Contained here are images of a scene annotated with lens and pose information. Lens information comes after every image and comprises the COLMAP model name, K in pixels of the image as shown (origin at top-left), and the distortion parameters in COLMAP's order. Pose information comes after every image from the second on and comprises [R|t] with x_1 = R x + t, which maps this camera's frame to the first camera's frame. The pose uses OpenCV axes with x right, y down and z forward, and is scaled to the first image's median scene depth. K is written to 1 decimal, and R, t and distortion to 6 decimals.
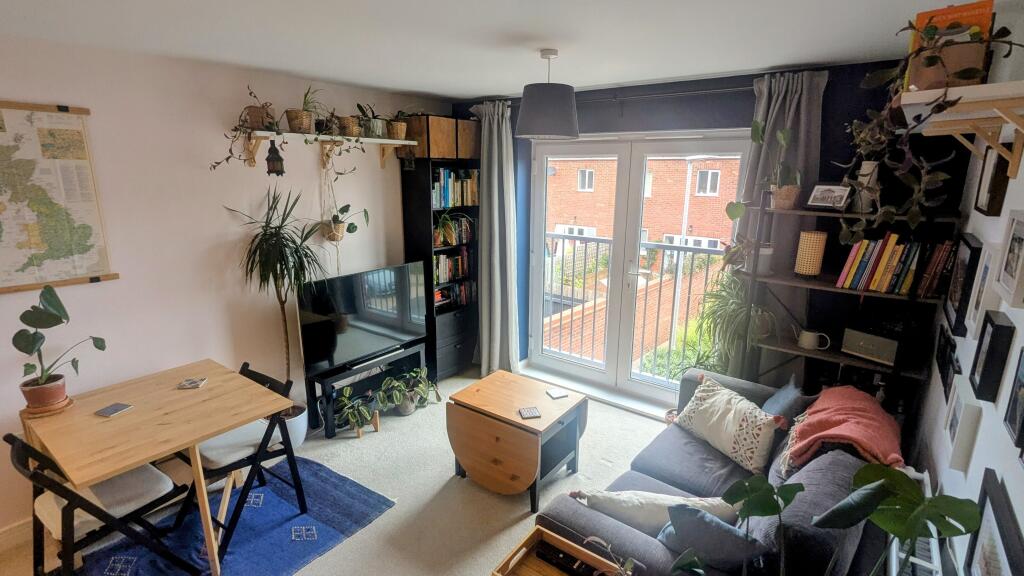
lens RADIAL K [[481.8, 0, 510.5], [0, 481.8, 288.5], [0, 0, 1]] dist [-0.000101, -0.000164]
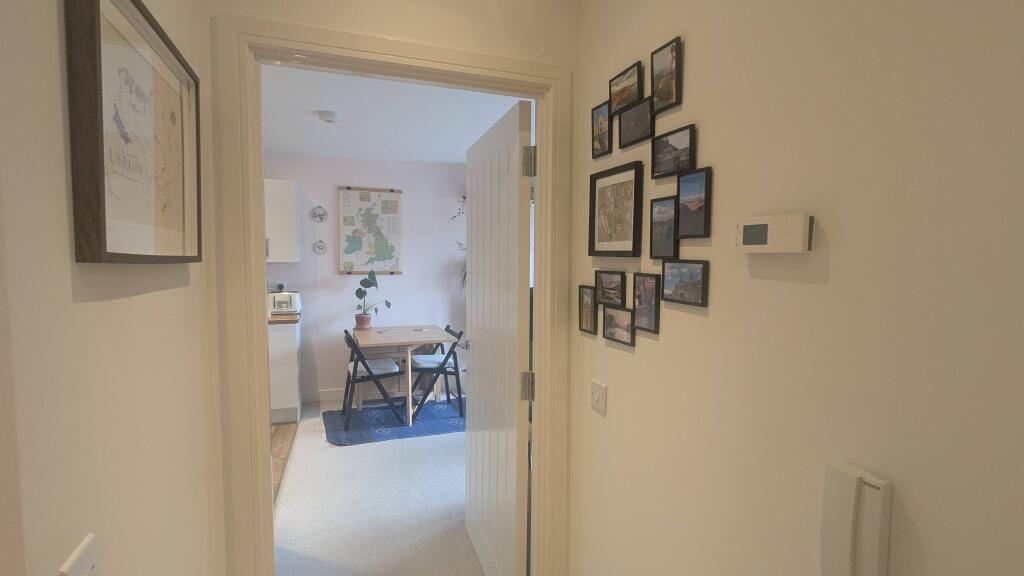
lens RADIAL K [[481.8, 0, 512.0], [0, 481.8, 288.9], [0, 0, 1]] dist [-0.000101, -0.000164]
pose [[0.842153, 0.037497, -0.537934, 0.608565], [-0.127328, 0.983198, -0.130802, 0.236546], [0.523991, 0.178650, 0.832777, -0.373326]]
